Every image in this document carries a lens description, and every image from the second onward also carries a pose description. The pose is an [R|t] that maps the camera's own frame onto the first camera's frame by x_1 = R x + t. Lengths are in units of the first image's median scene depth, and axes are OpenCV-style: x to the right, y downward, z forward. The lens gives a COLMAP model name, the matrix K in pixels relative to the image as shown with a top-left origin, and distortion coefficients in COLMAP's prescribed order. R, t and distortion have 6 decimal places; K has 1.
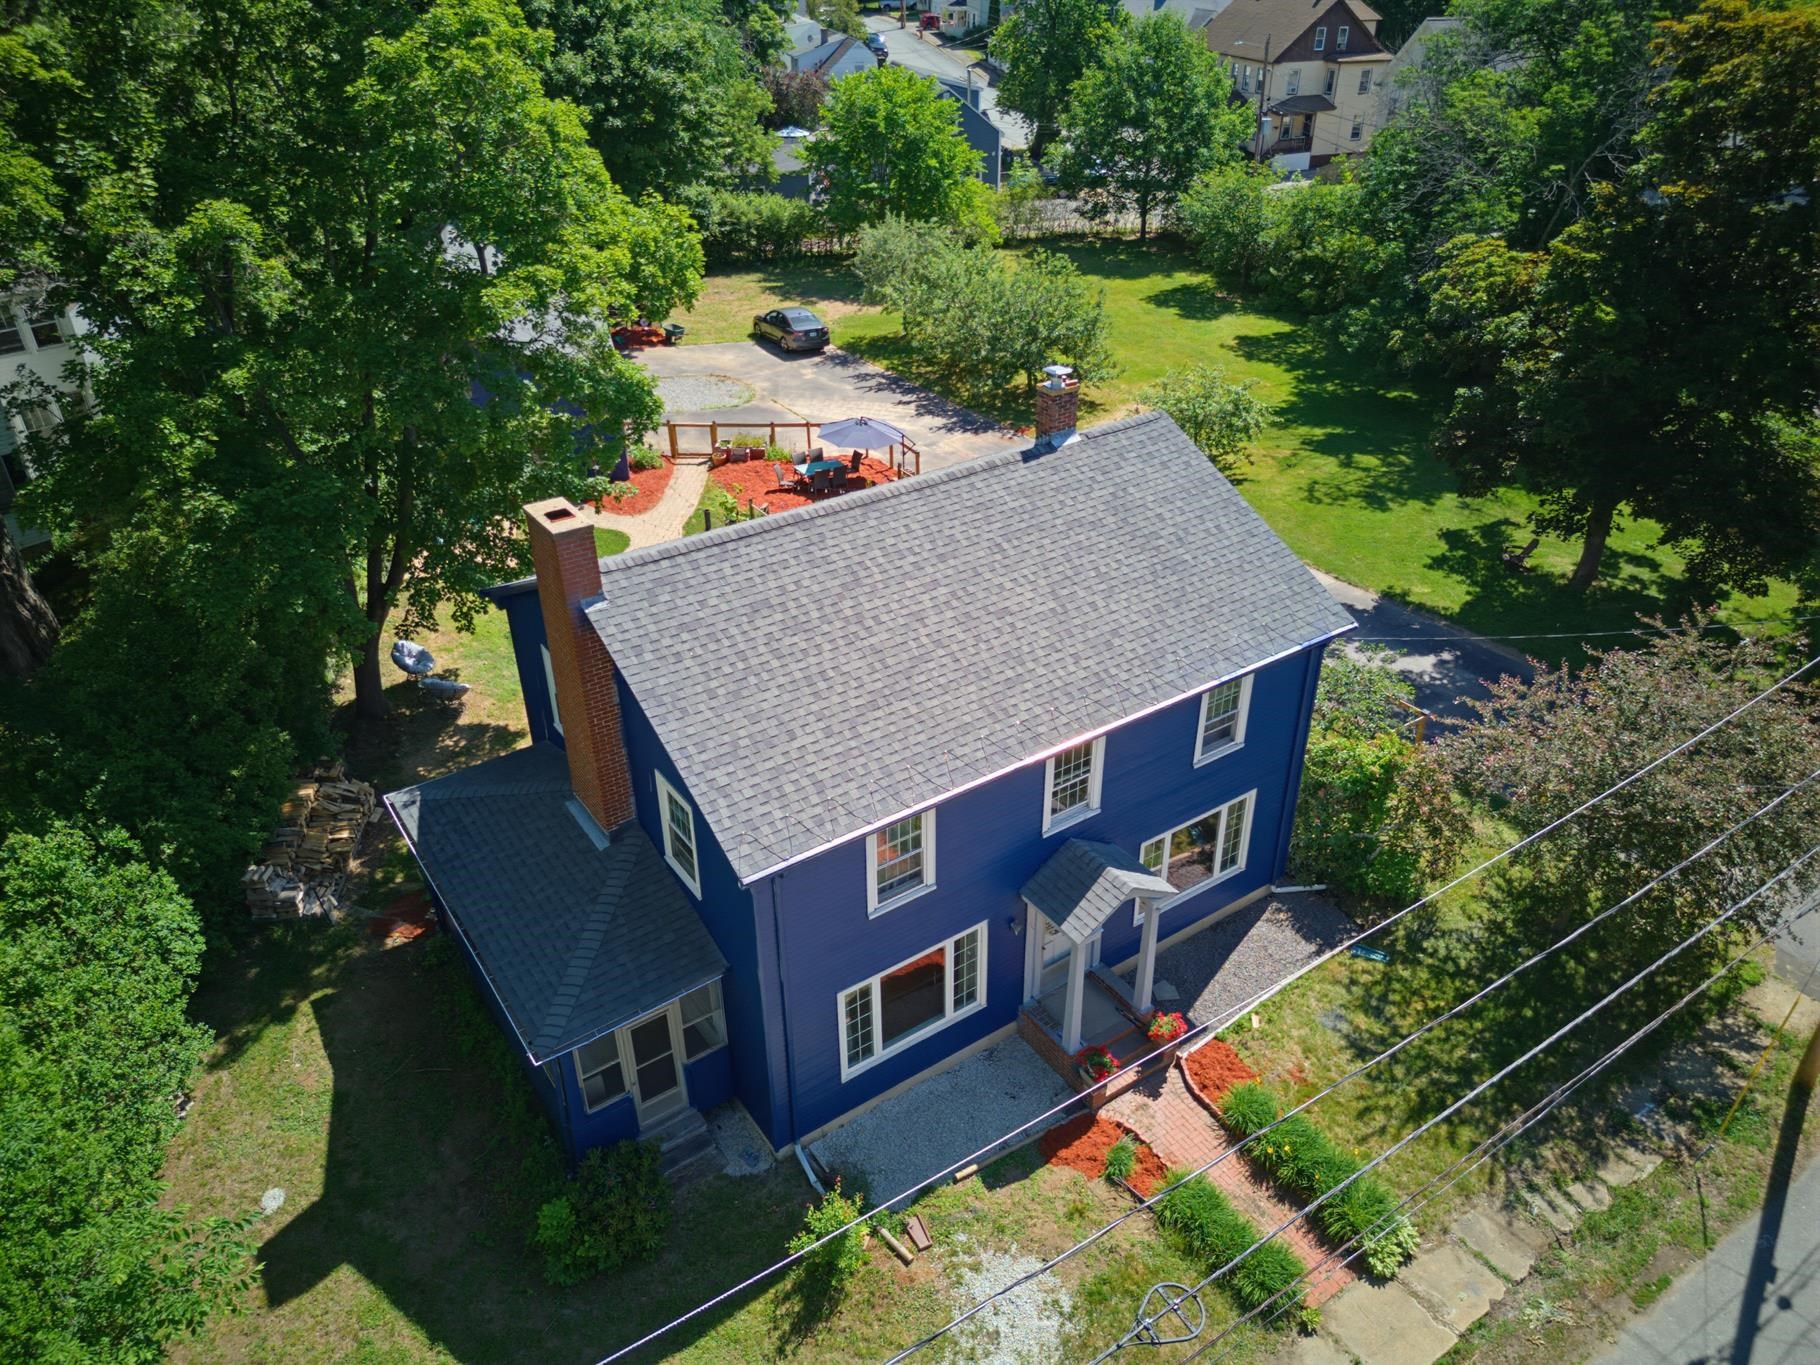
lens RADIAL K [[1292.0, 0, 923.2], [0, 1292.0, 684.3], [0, 0, 1]] dist [0.055928, -0.055589]
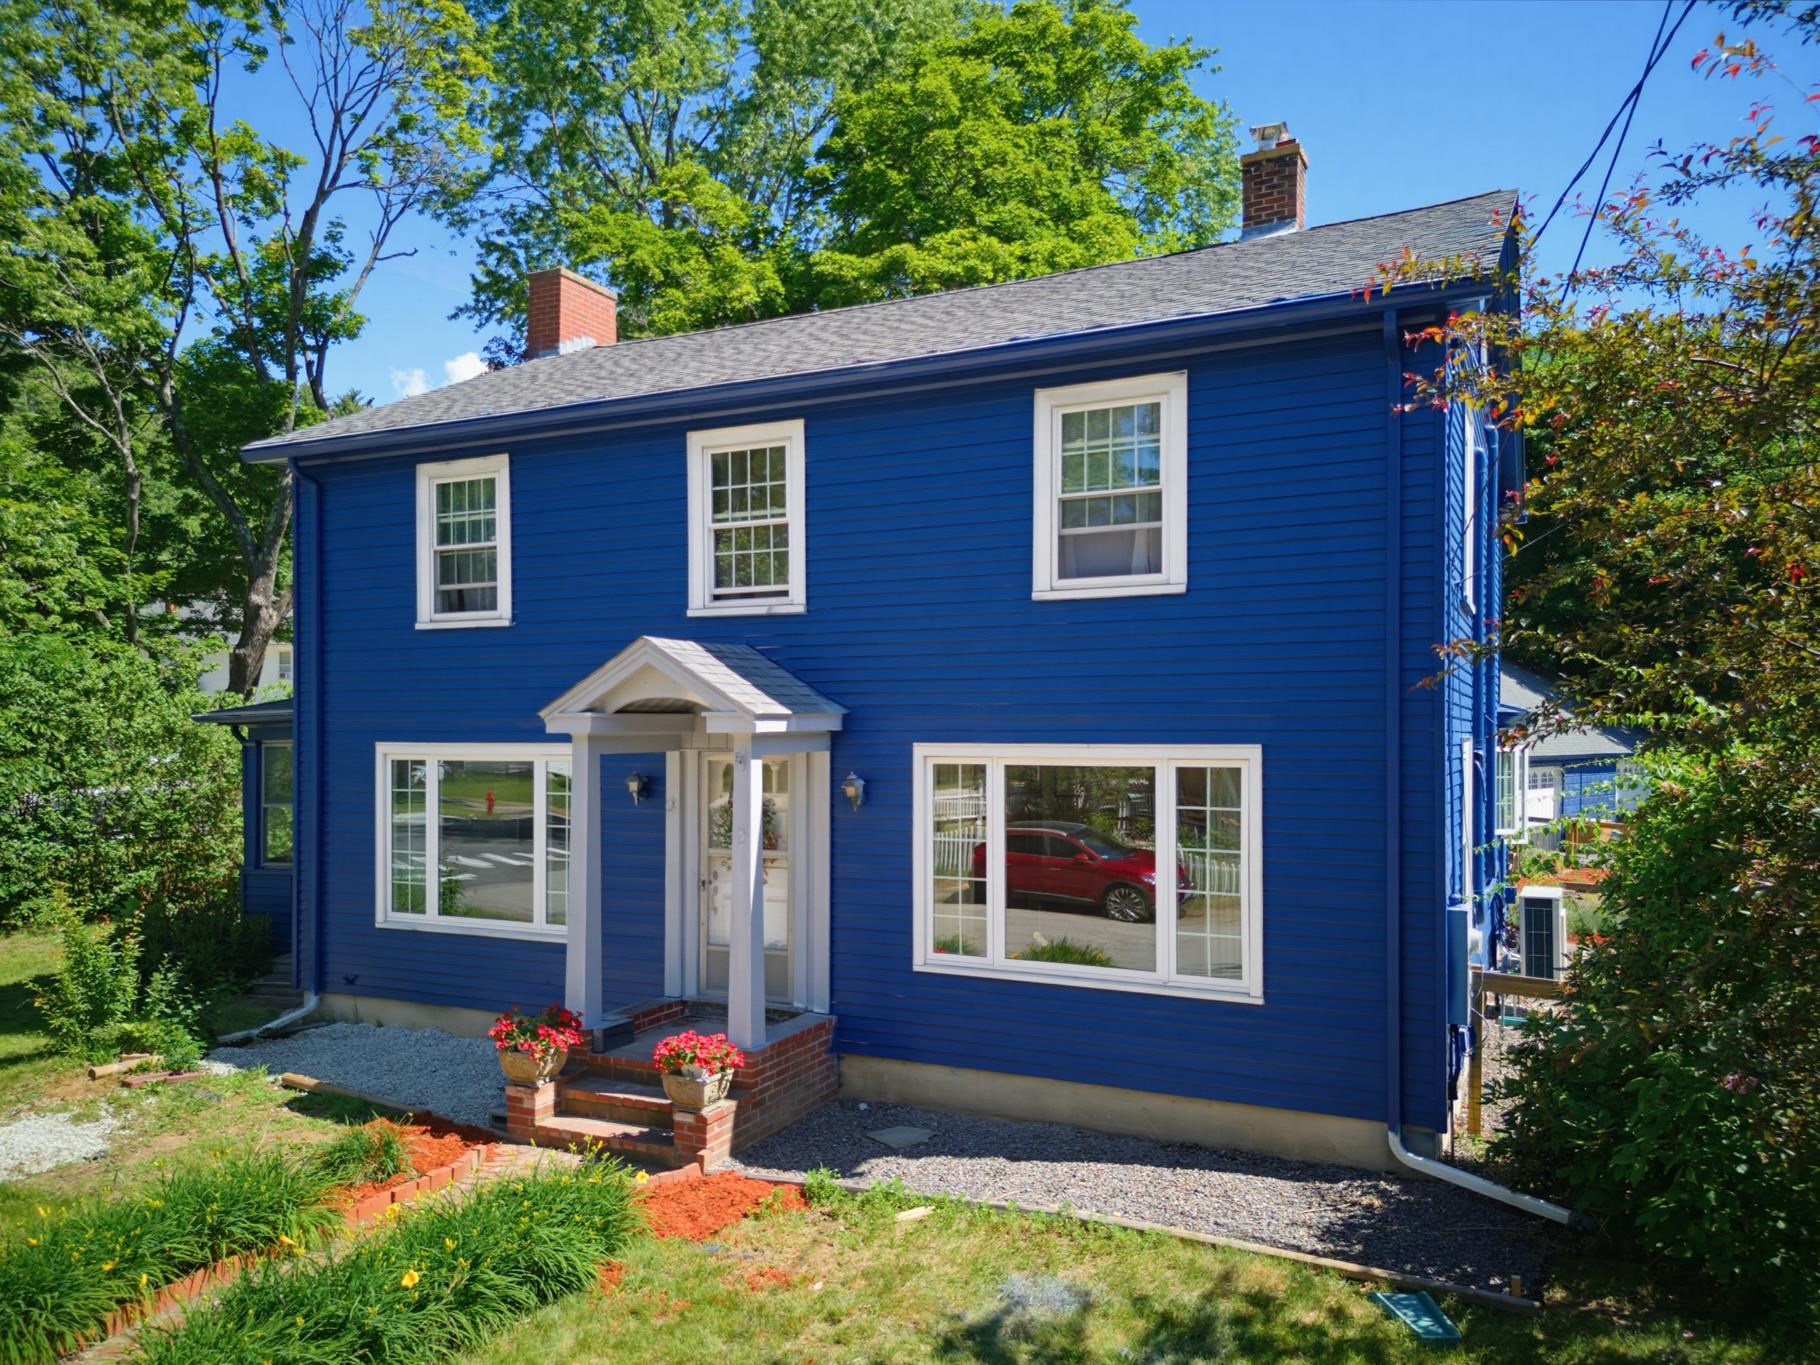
lens RADIAL K [[1292.0, 0, 931.5], [0, 1292.0, 737.8], [0, 0, 1]] dist [0.055928, -0.055589]
pose [[0.489586, 0.006140, -0.871933, 0.593584], [-0.443210, 0.862914, -0.242784, 0.235759], [0.750913, 0.505313, 0.425192, 0.799255]]
